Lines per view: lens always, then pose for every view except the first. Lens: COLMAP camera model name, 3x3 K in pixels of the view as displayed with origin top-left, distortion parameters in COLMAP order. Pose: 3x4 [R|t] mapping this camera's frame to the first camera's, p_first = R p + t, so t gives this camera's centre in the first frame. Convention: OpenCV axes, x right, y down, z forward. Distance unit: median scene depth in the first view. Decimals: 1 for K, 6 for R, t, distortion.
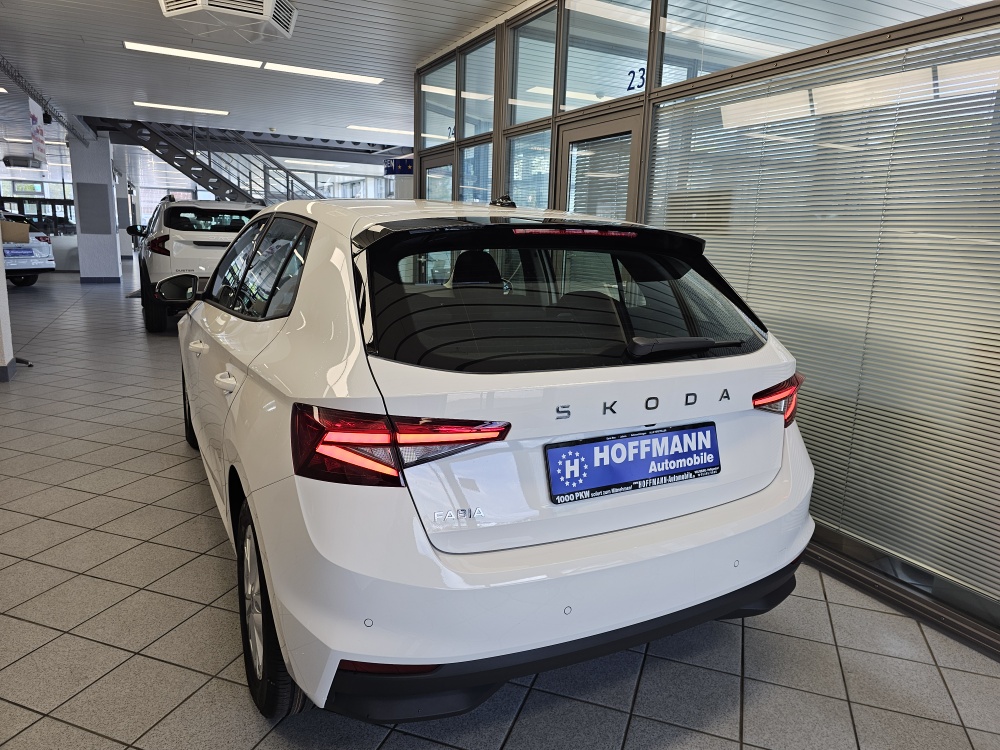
lens RADIAL K [[672.6, 0, 512.5], [0, 672.6, 364.3], [0, 0, 1]] dist [0.028539, -0.003783]
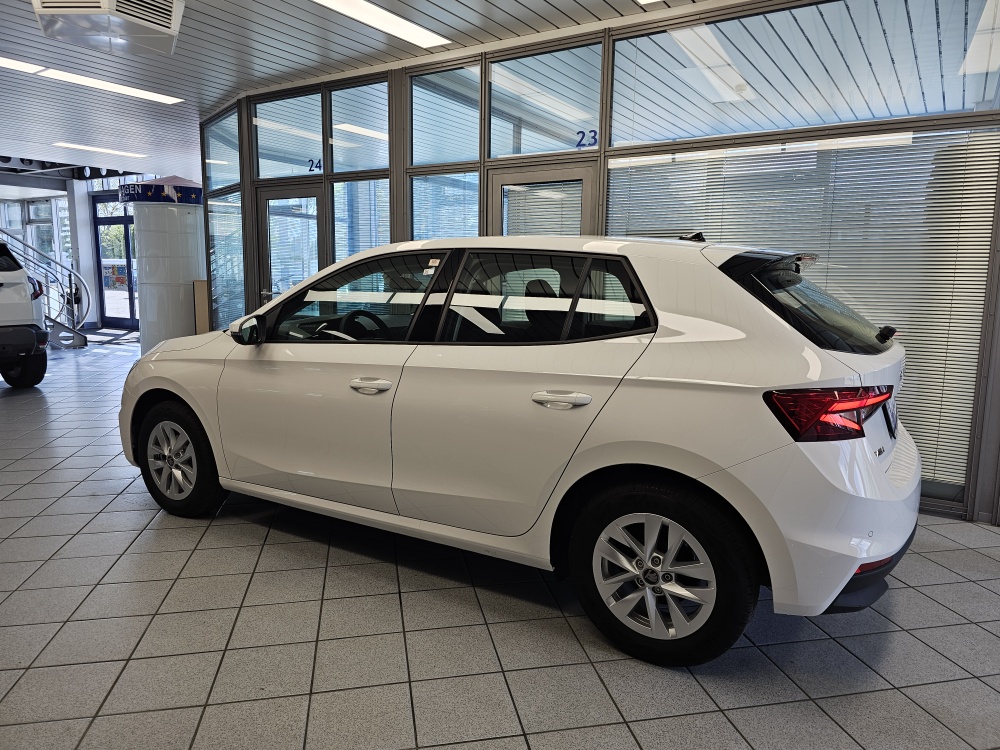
lens RADIAL K [[662.2, 0, 496.9], [0, 662.2, 362.1], [0, 0, 1]] dist [0.070119, -0.076345]
pose [[0.860647, -0.093960, 0.500458, -0.415338], [0.115298, 0.993261, -0.011799, -0.013330], [-0.495977, 0.067857, 0.865680, 0.036244]]
